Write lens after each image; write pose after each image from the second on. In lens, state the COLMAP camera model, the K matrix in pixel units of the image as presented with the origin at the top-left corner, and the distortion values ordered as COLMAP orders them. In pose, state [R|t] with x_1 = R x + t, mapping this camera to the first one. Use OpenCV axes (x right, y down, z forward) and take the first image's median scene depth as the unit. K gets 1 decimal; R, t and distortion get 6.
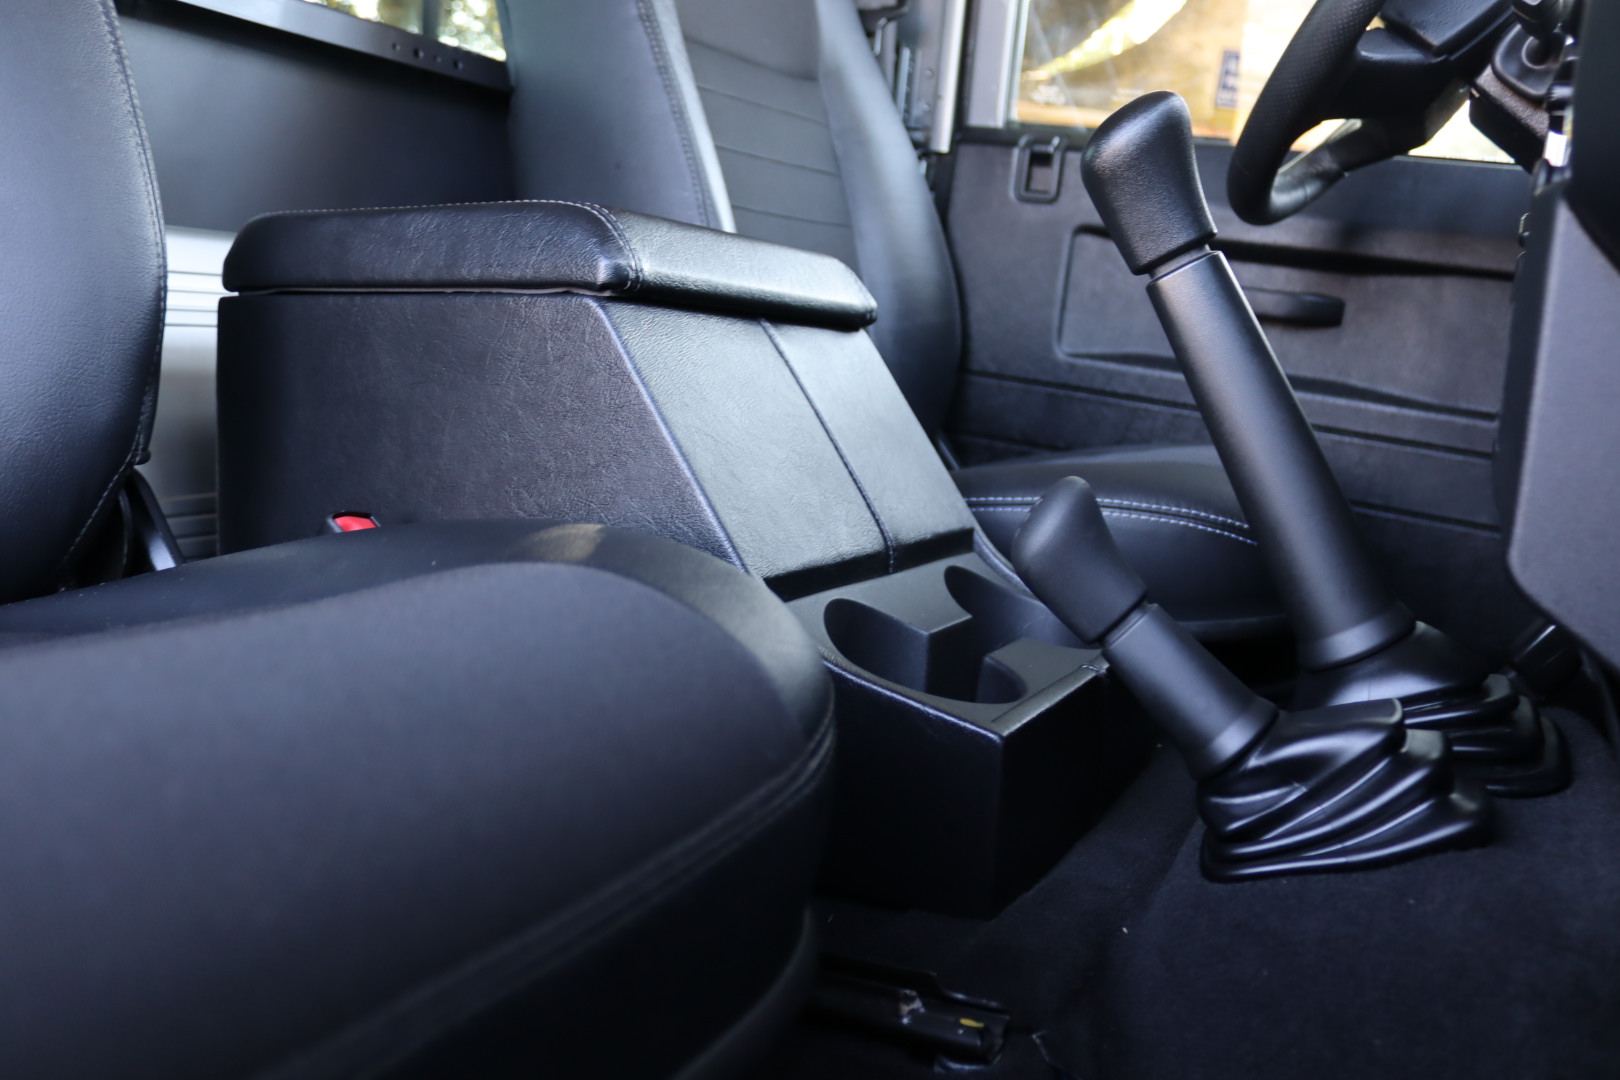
lens RADIAL K [[1353.4, 0, 810.0], [0, 1353.4, 540.0], [0, 0, 1]] dist [-0.156516, 0.126965]
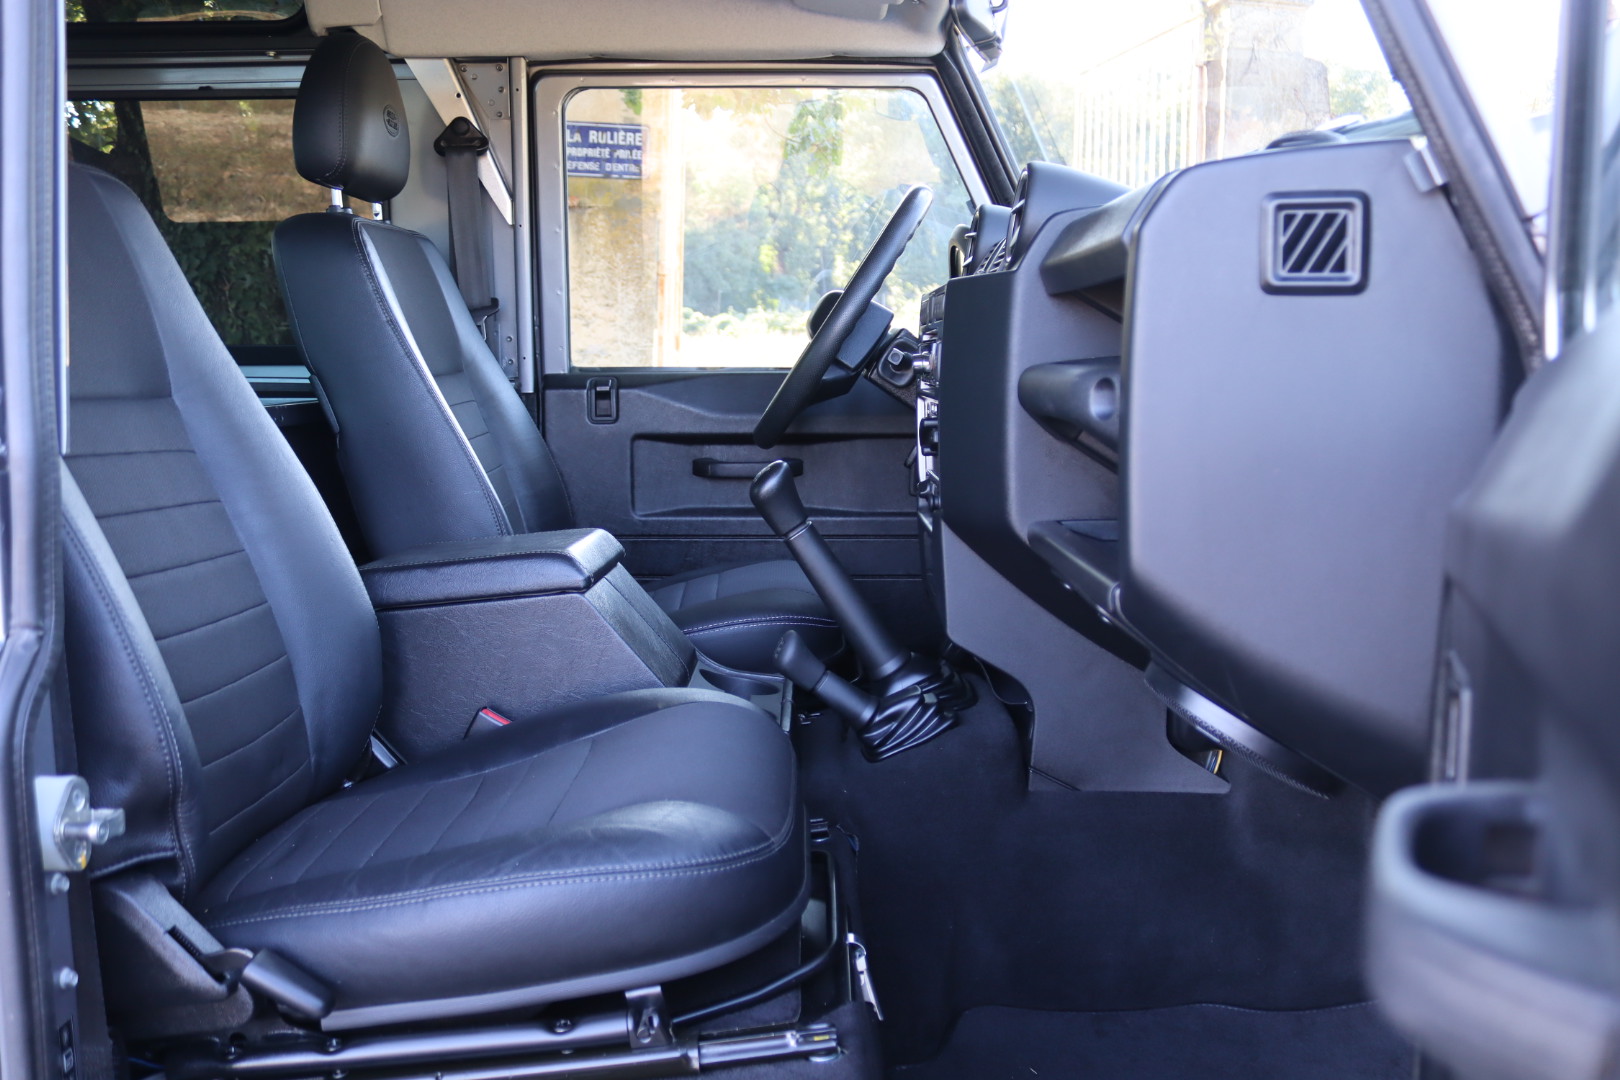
lens RADIAL K [[1544.1, 0, 810.0], [0, 1544.1, 540.0], [0, 0, 1]] dist [-0.001181, -0.002745]
pose [[0.880229, -0.185704, 0.436705, -0.923129], [0.195011, 0.980510, 0.023884, -0.248769], [-0.432630, 0.064139, 0.899287, -1.526895]]
